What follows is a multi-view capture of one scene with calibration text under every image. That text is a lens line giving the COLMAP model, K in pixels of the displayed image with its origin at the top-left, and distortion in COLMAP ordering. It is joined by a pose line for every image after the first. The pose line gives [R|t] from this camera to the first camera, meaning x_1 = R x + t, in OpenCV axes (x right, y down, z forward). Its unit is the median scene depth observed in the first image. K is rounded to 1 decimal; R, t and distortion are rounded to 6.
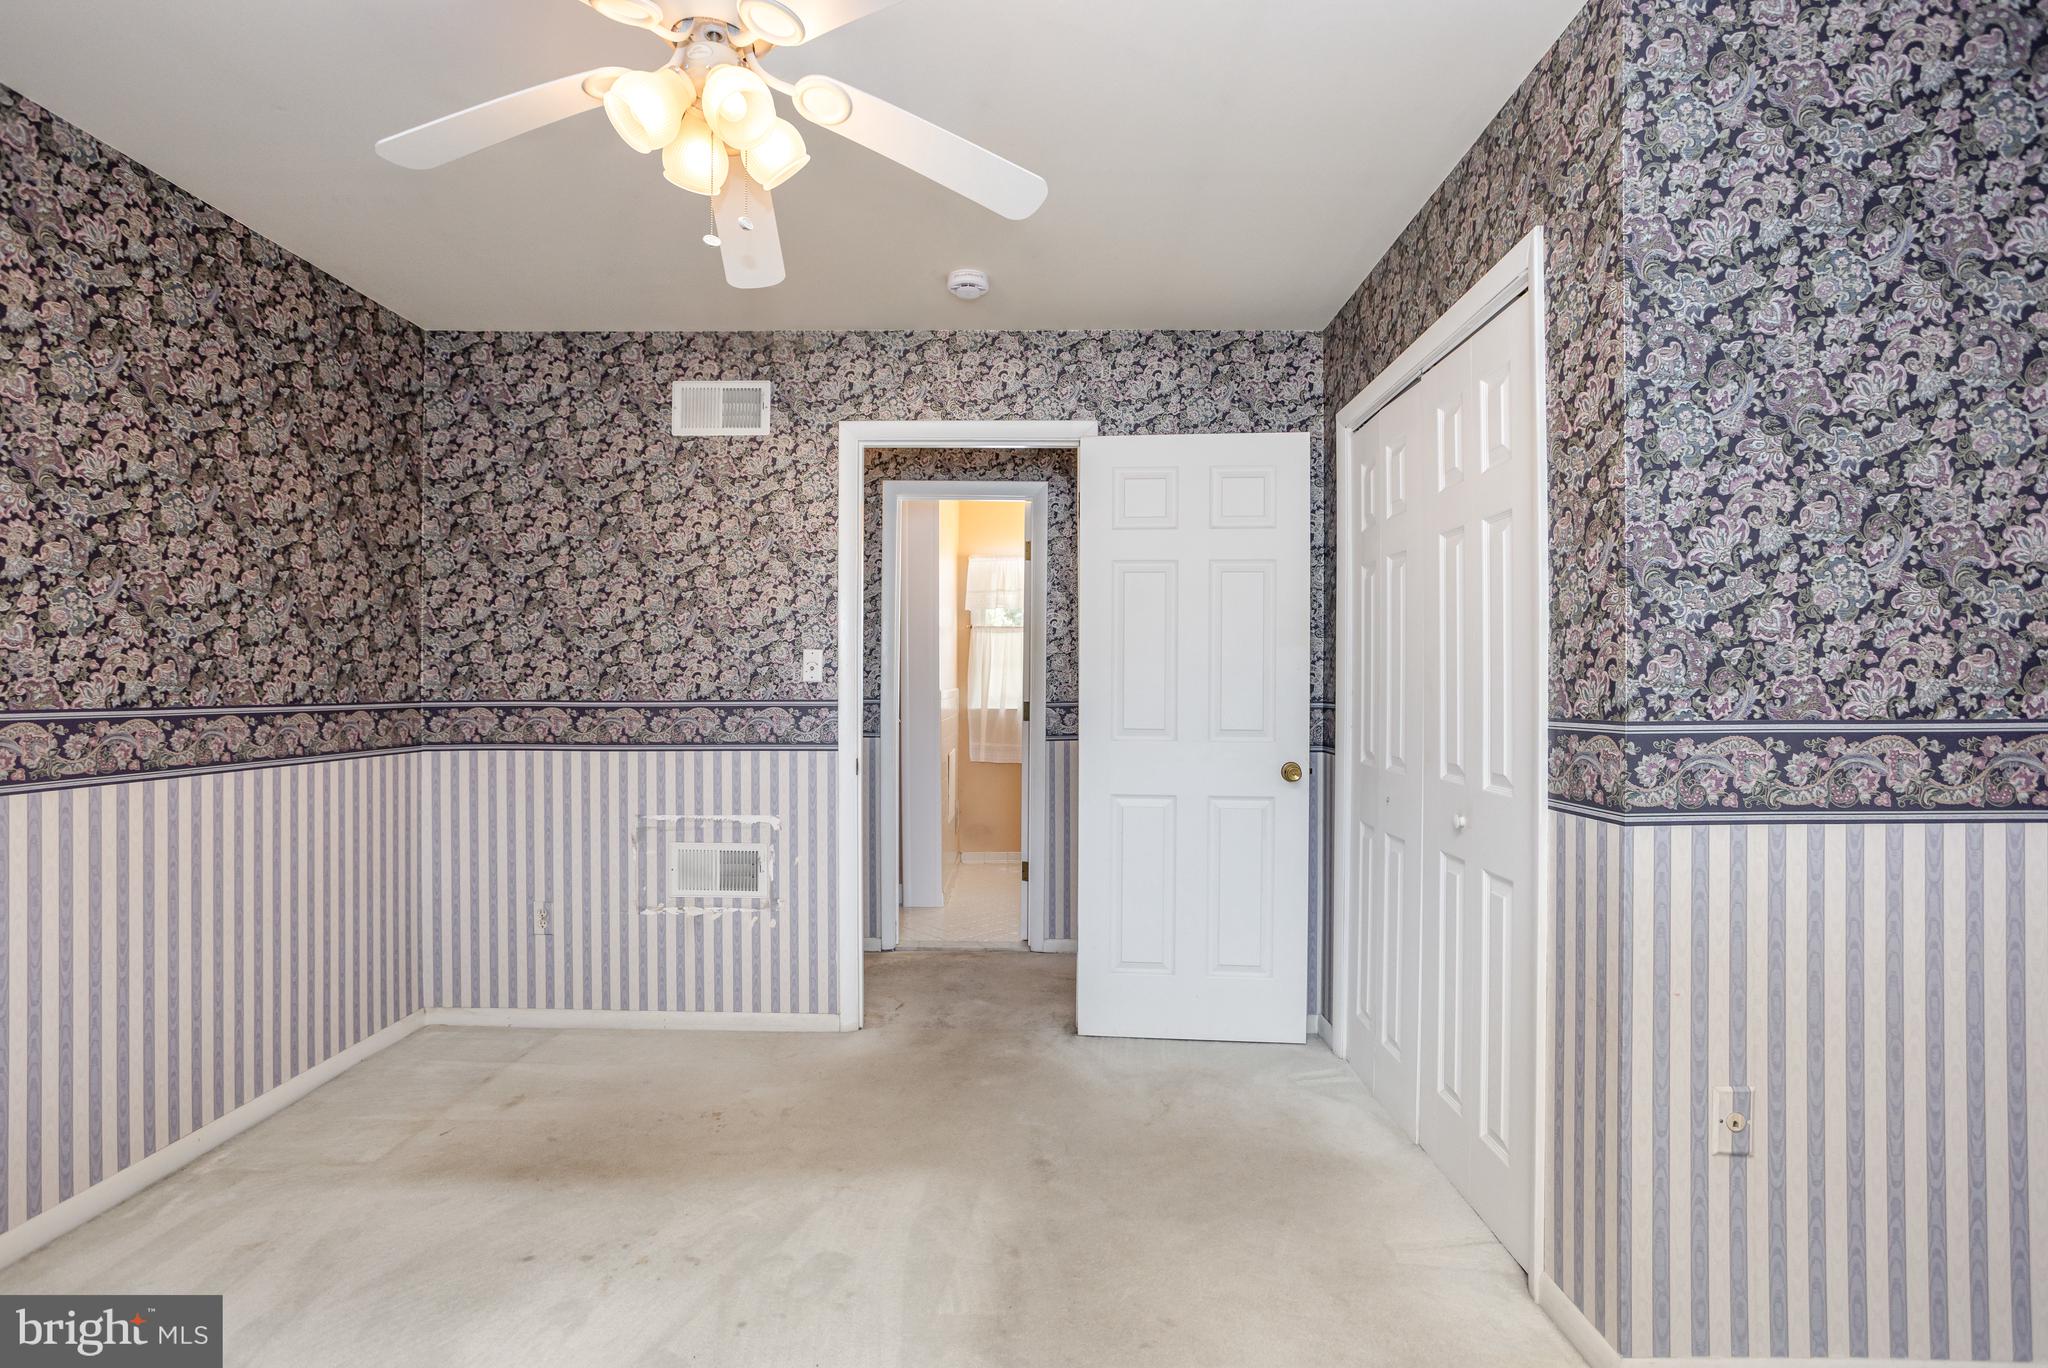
lens RADIAL K [[998.2, 0, 1007.0], [0, 998.2, 690.5], [0, 0, 1]] dist [-0.038903, 0.035313]
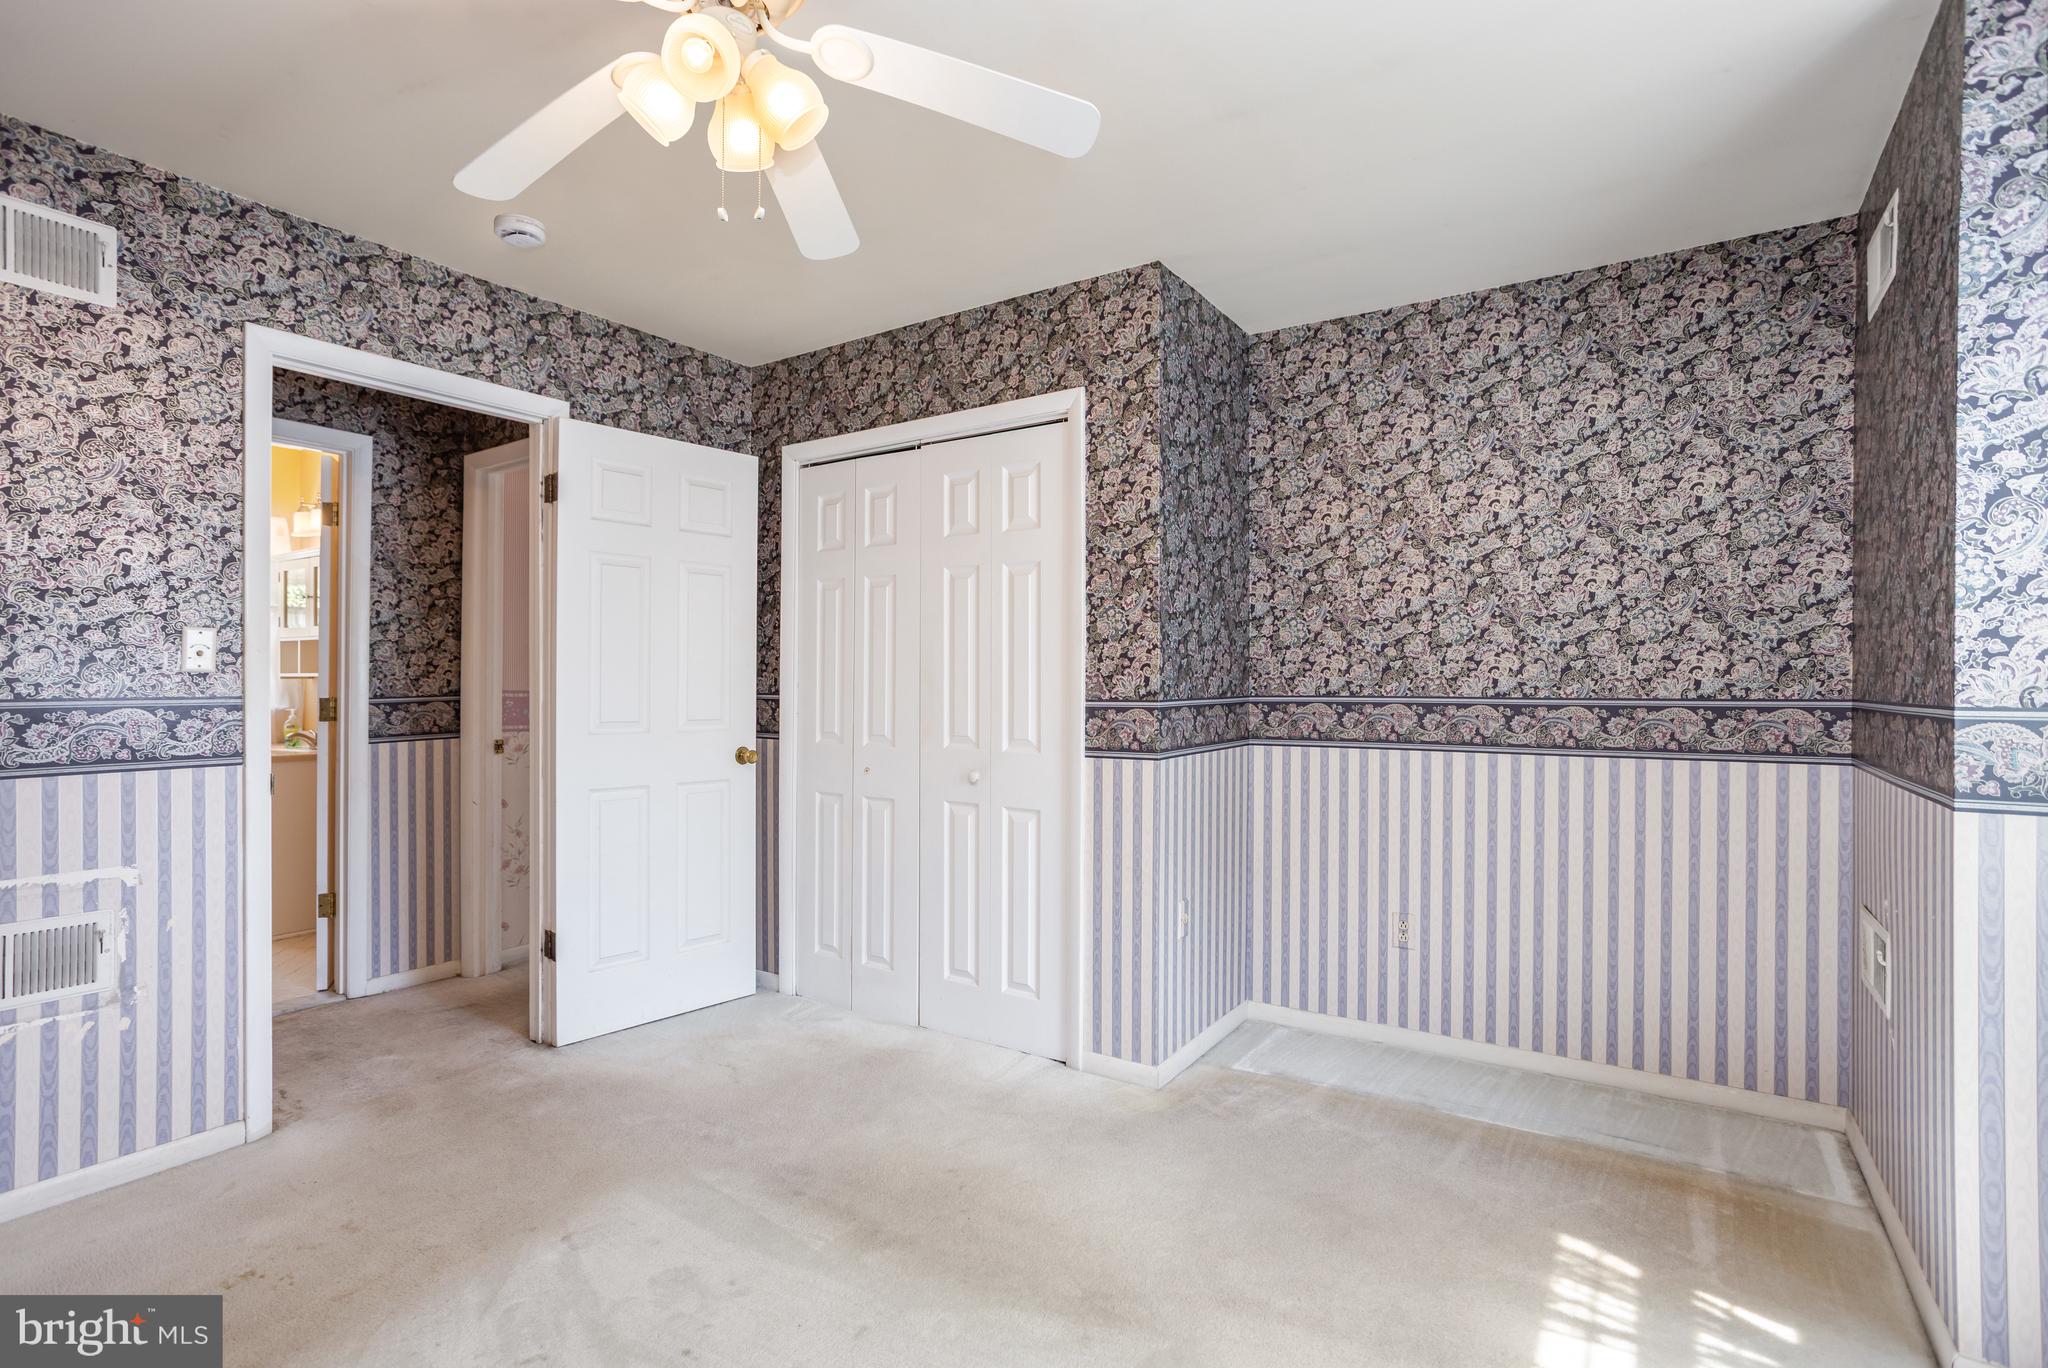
lens RADIAL K [[998.2, 0, 1007.0], [0, 998.2, 690.5], [0, 0, 1]] dist [-0.038903, 0.035313]
pose [[0.563947, -0.007253, 0.825779, -0.460142], [0.002038, 0.999971, 0.007390, 0.000411], [-0.825808, -0.002485, 0.563945, 0.112751]]
